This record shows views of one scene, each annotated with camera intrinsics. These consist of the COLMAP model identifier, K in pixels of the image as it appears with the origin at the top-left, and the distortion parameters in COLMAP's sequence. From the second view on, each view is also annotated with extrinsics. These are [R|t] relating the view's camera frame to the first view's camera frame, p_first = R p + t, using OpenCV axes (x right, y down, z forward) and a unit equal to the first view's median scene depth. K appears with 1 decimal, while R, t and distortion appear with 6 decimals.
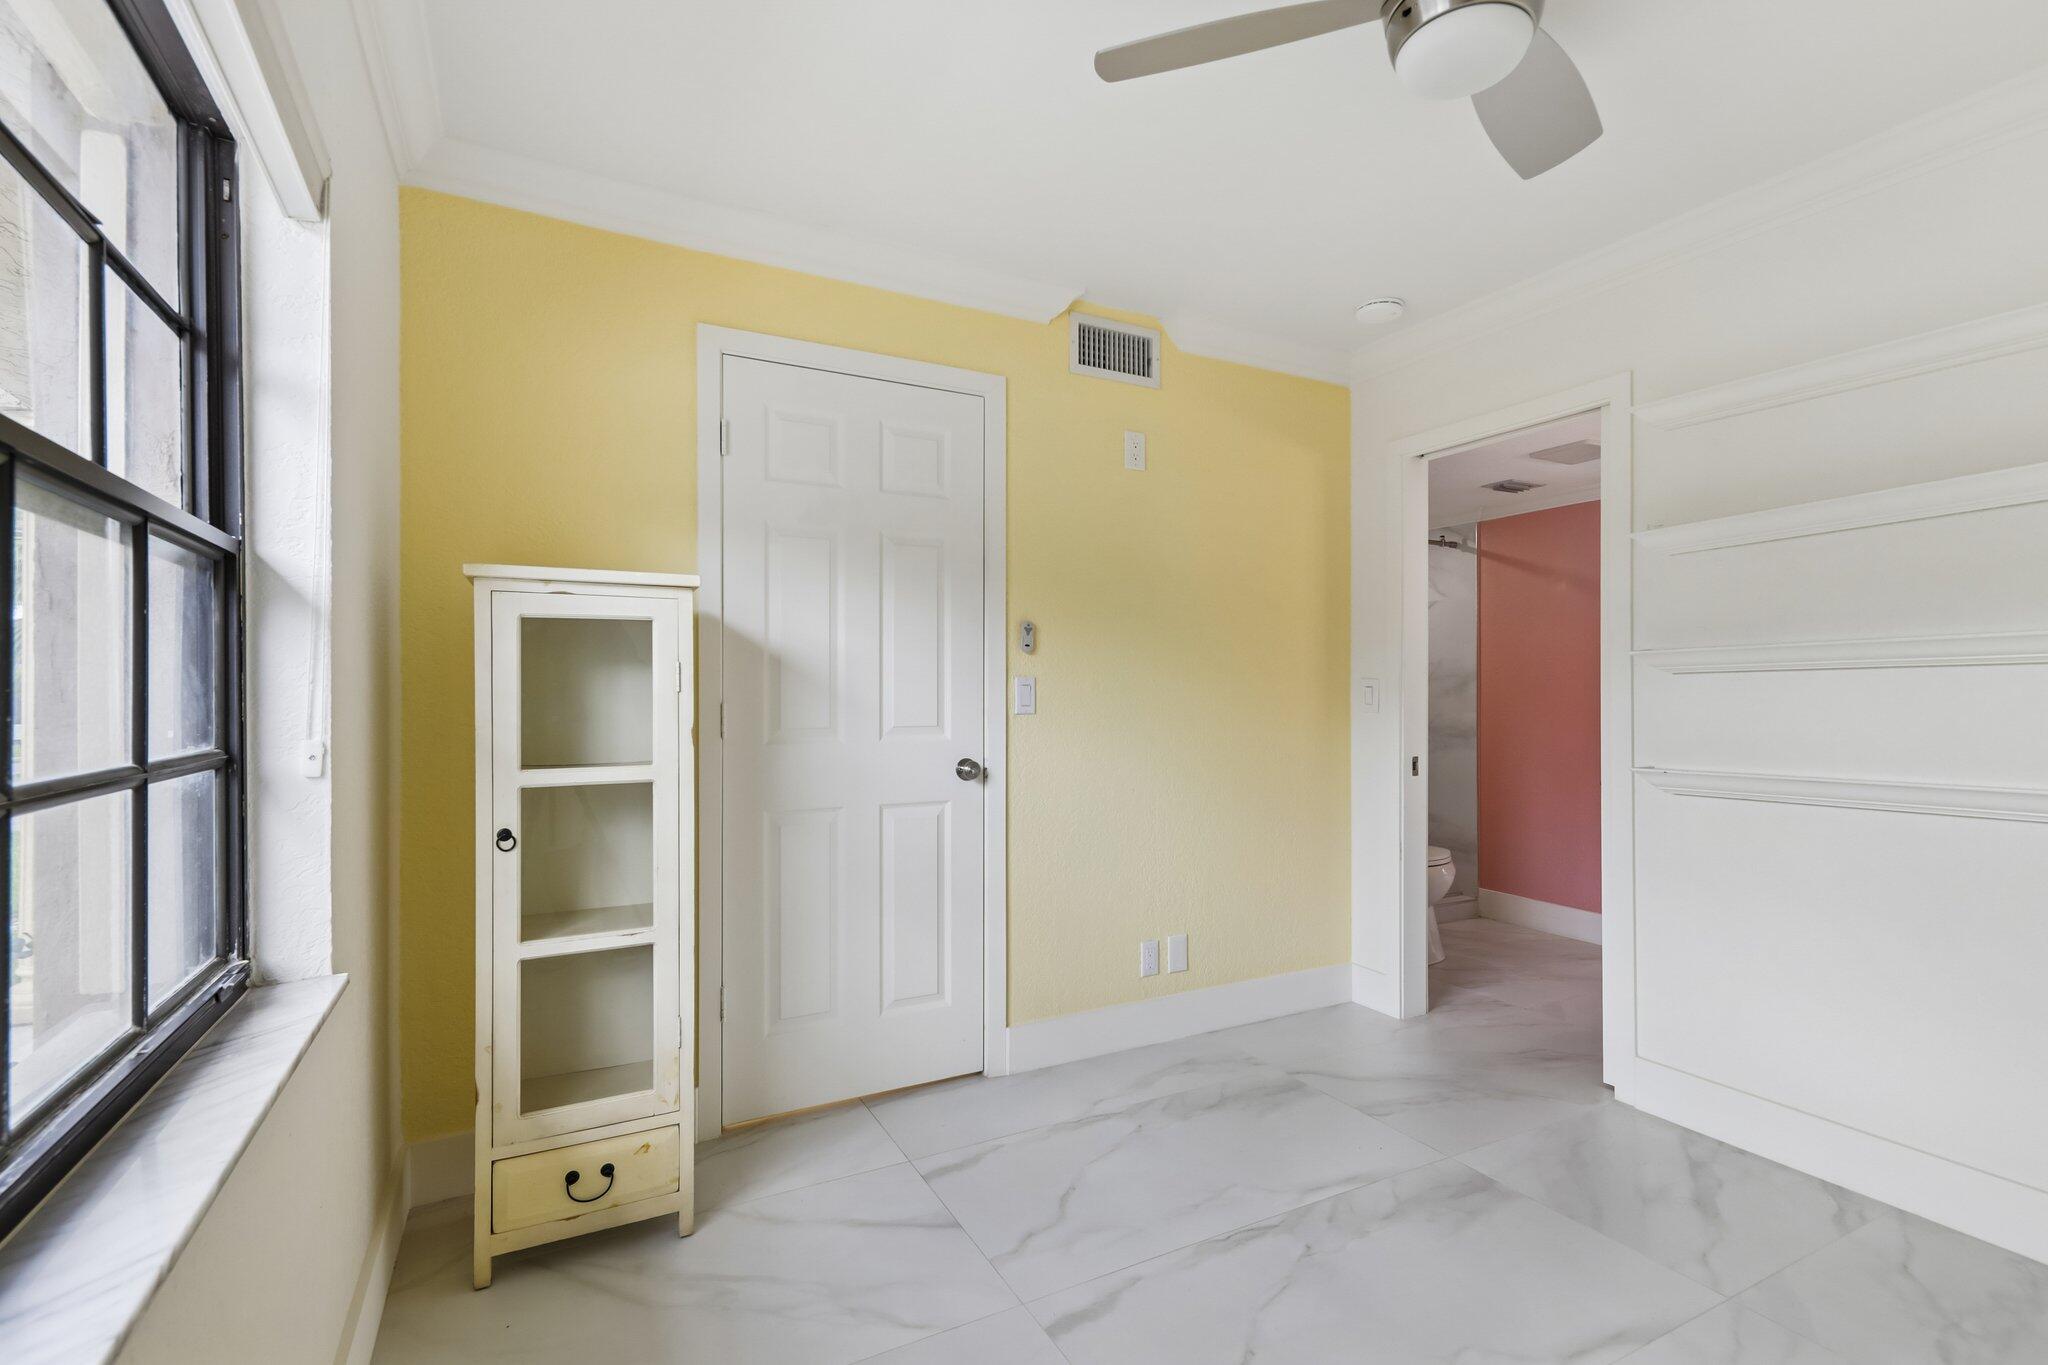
lens RADIAL K [[902.4, 0, 1006.9], [0, 902.4, 688.0], [0, 0, 1]] dist [0.017831, -0.004869]
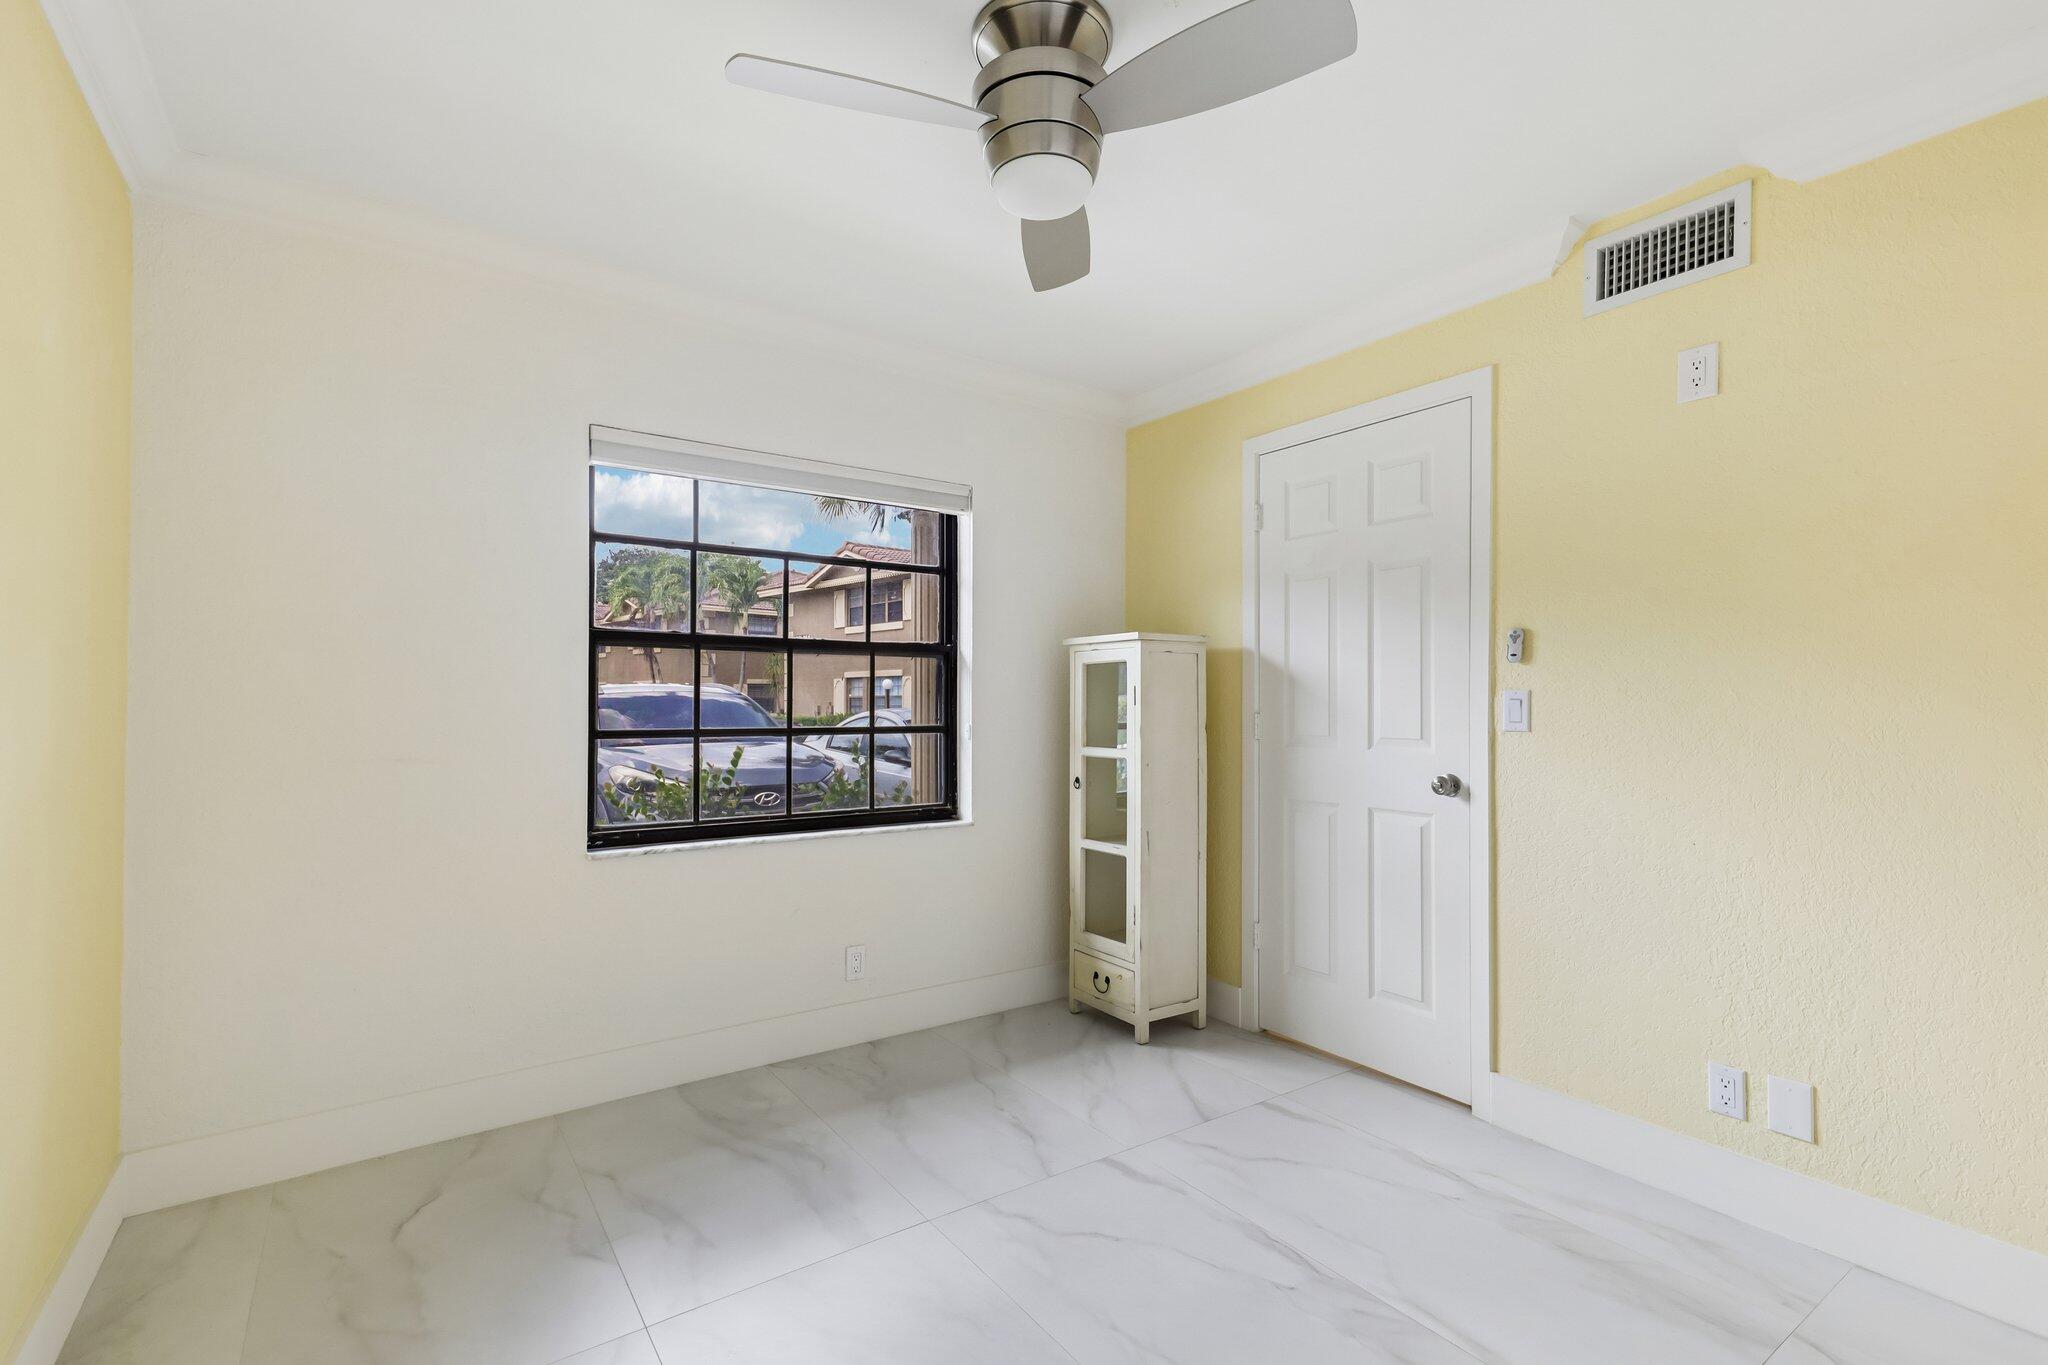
lens RADIAL K [[902.4, 0, 1027.0], [0, 902.4, 688.9], [0, 0, 1]] dist [0.017831, -0.004869]
pose [[0.155592, -0.010555, -0.987765, 0.912843], [0.003061, 0.999943, -0.010203, -0.006422], [0.987817, -0.001436, 0.155616, 0.422883]]
